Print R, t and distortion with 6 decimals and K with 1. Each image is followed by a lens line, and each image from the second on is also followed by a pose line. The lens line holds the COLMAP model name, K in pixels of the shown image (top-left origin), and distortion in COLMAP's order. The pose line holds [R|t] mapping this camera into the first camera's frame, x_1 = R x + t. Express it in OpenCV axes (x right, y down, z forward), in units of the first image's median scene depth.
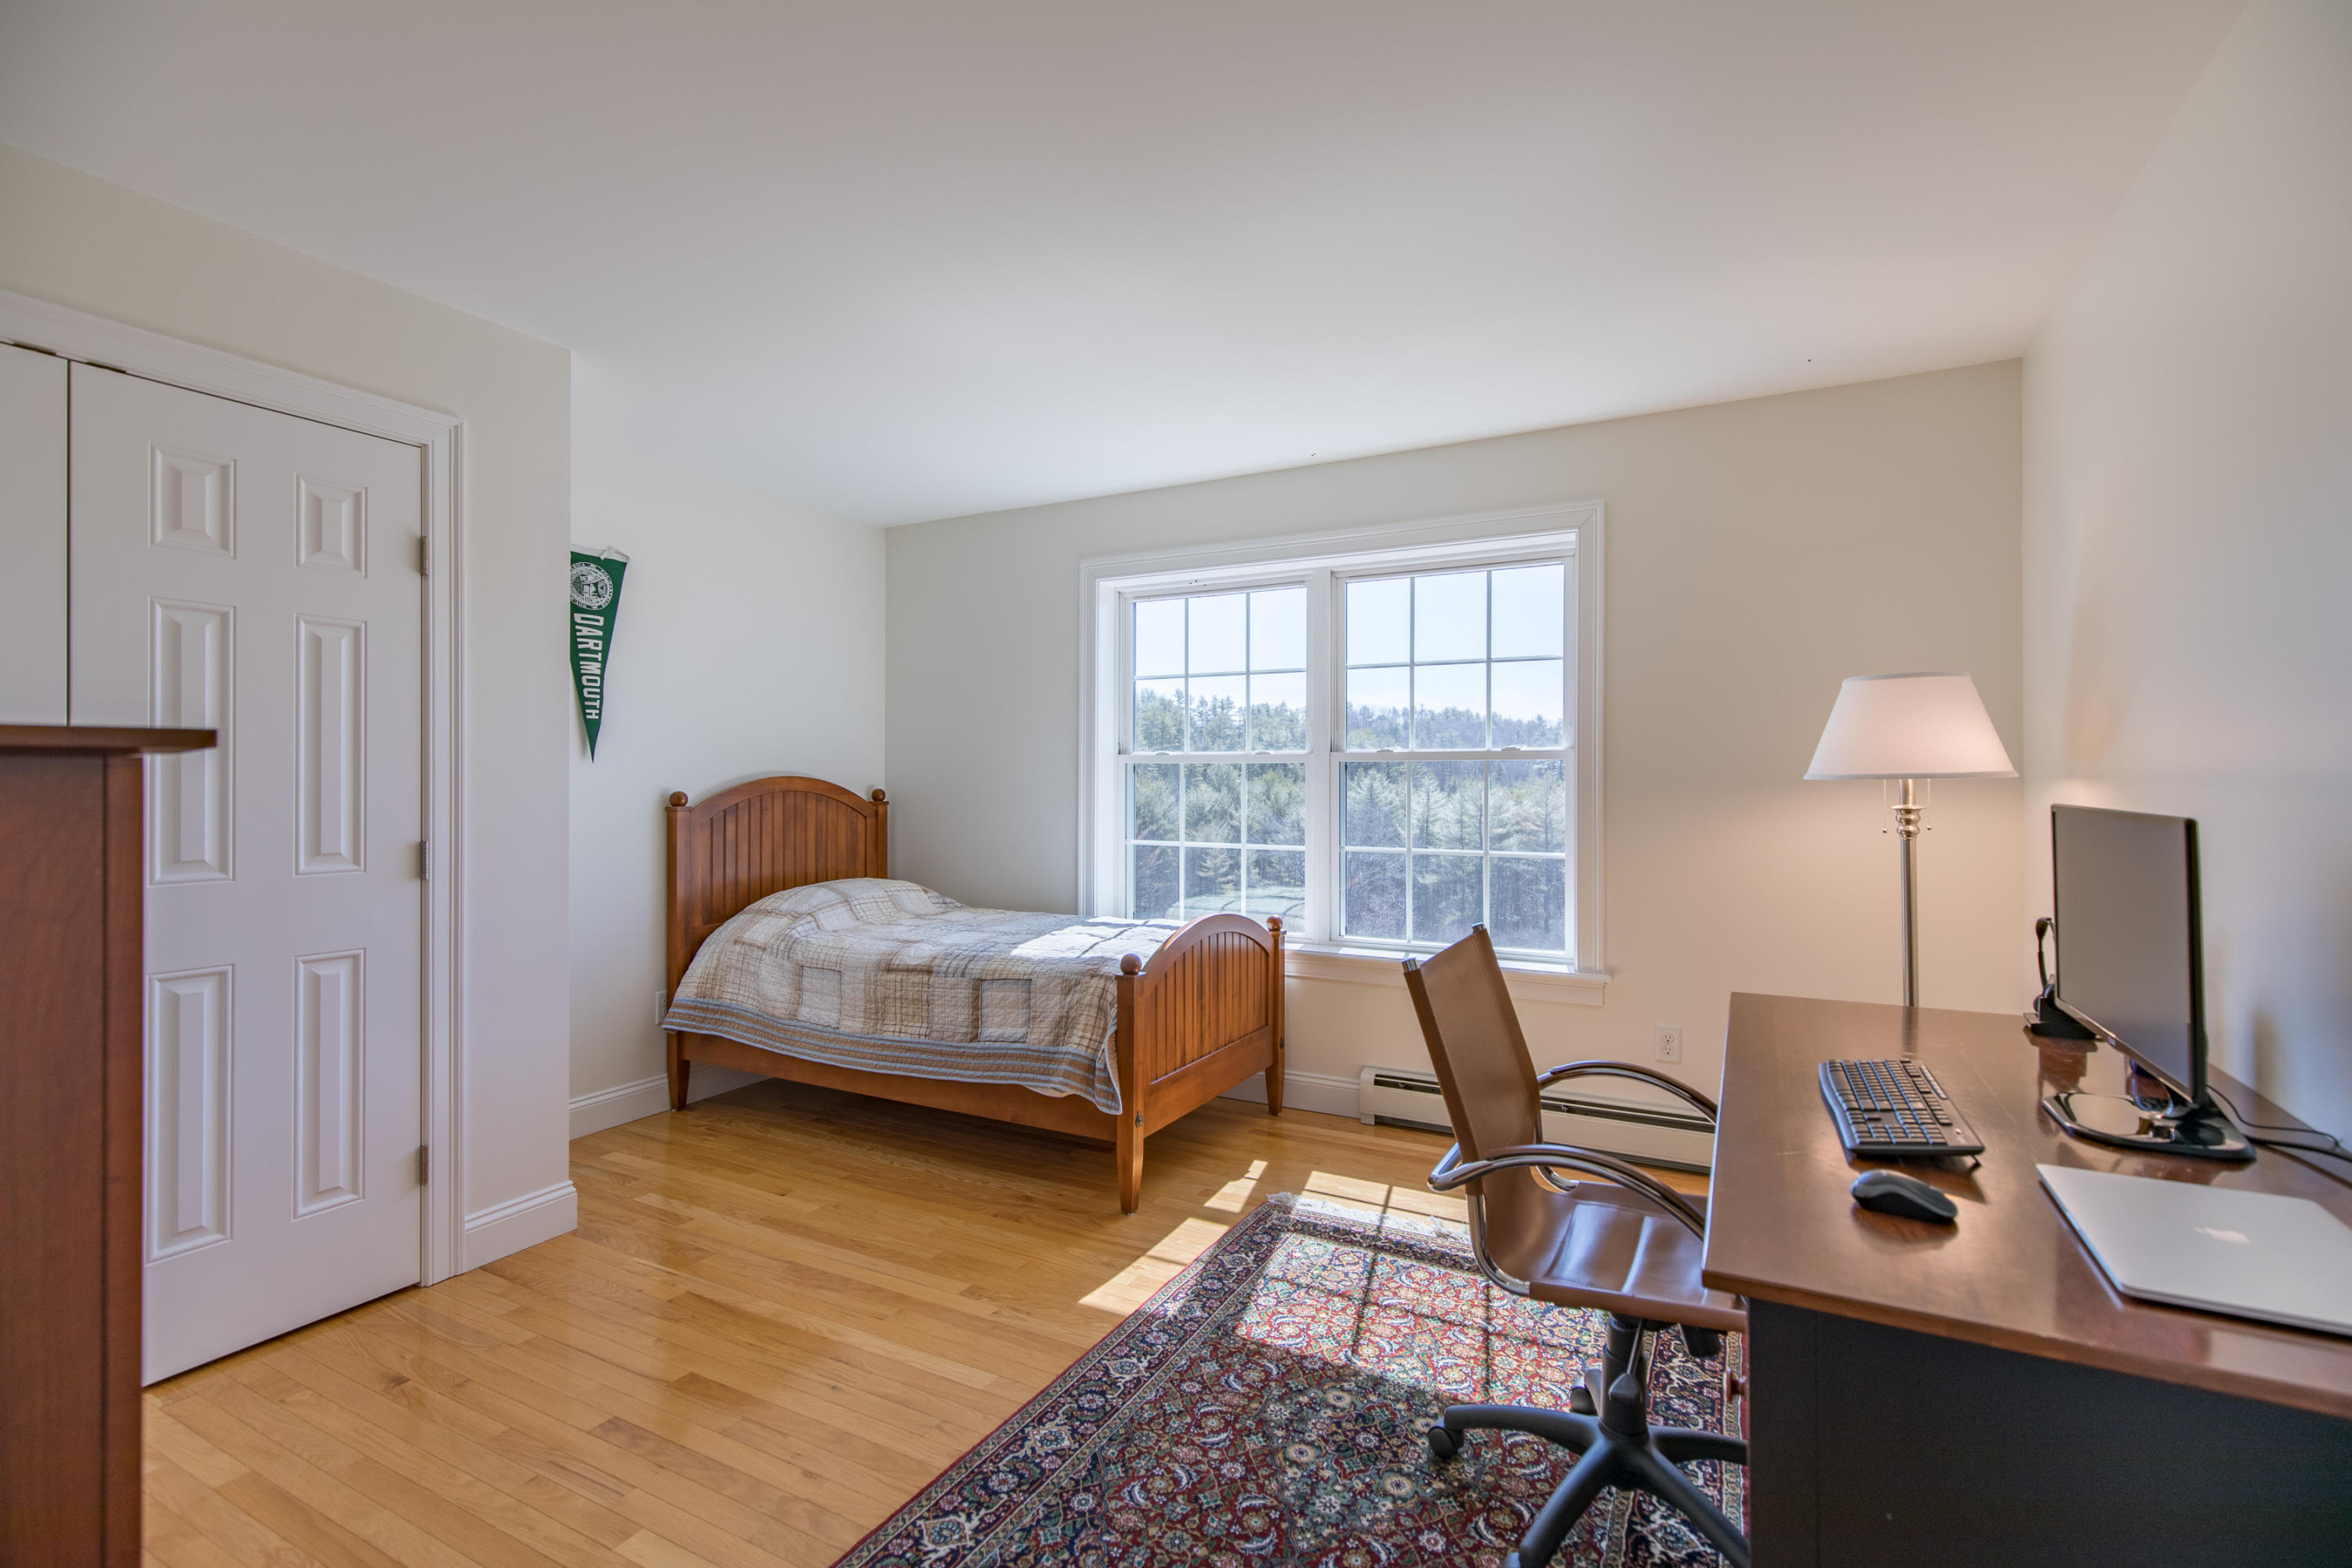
lens RADIAL K [[1061.2, 0, 1189.7], [0, 1061.2, 779.8], [0, 0, 1]] dist [0.016083, 0.000508]
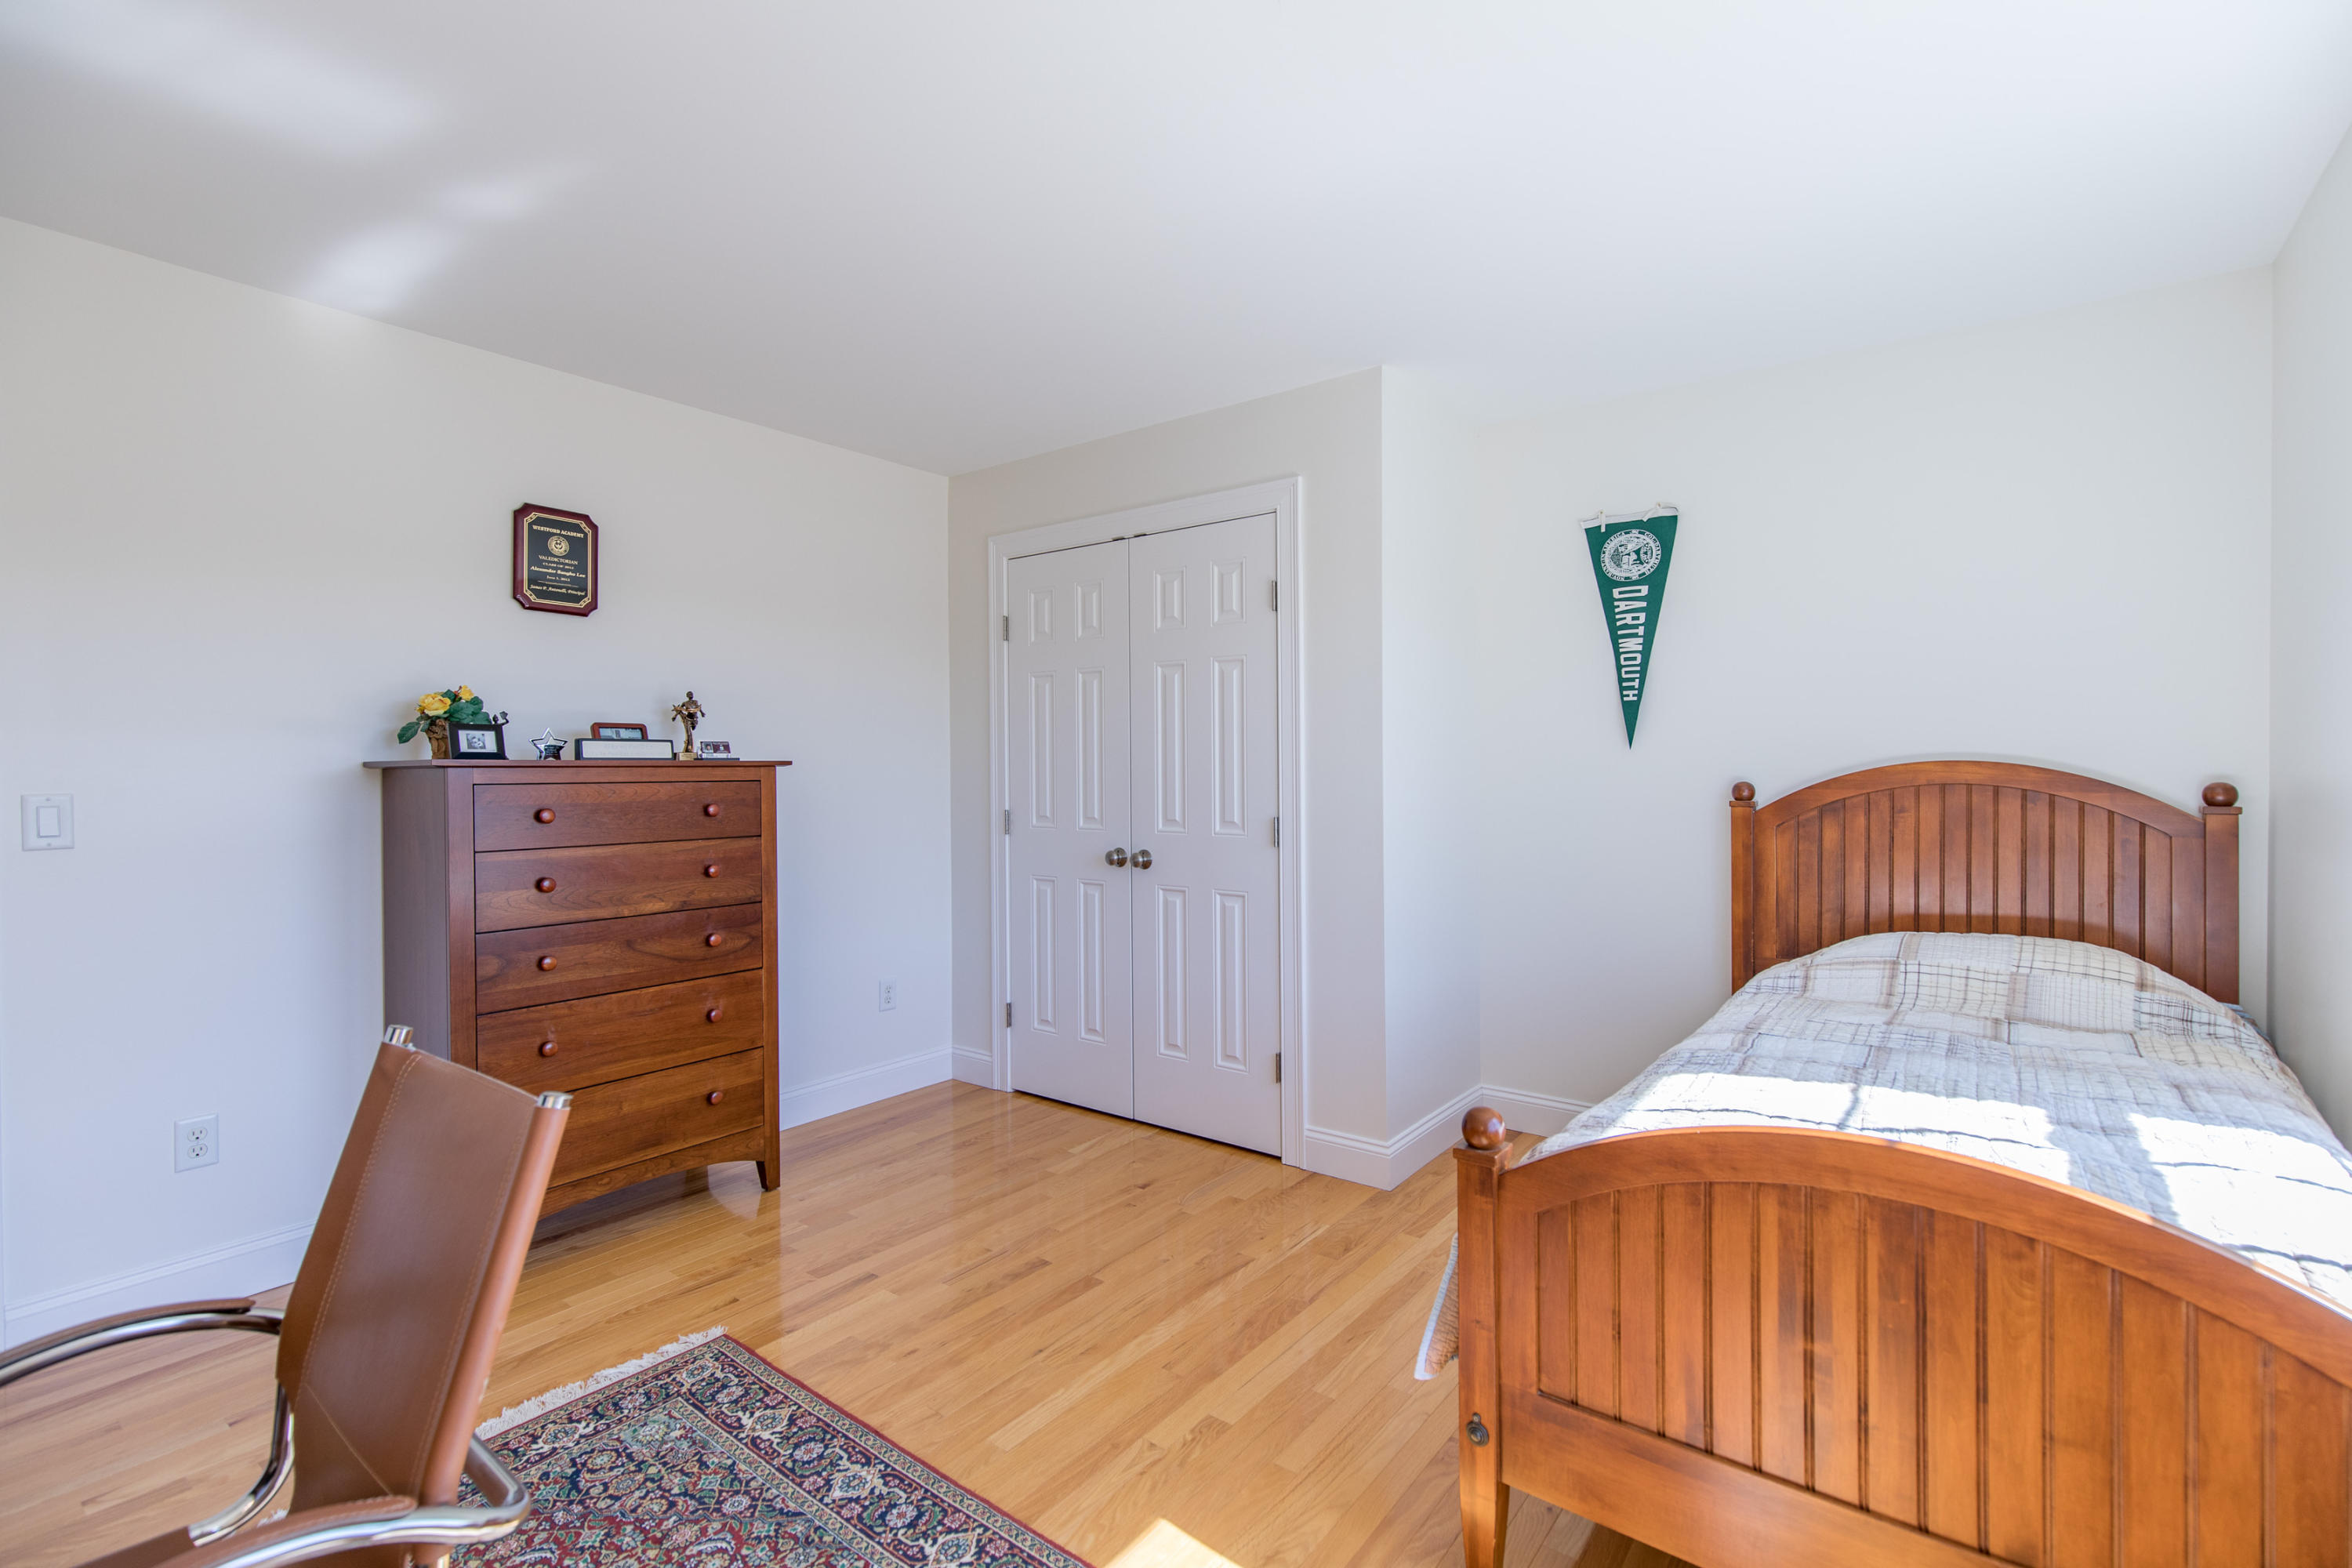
lens RADIAL K [[1061.2, 0, 1185.8], [0, 1061.2, 774.3], [0, 0, 1]] dist [0.016083, 0.000508]
pose [[-0.156147, 0.011076, -0.987672, 0.399046], [0.005021, 0.999933, 0.010420, -0.005938], [0.987721, -0.003332, -0.156192, 0.771193]]
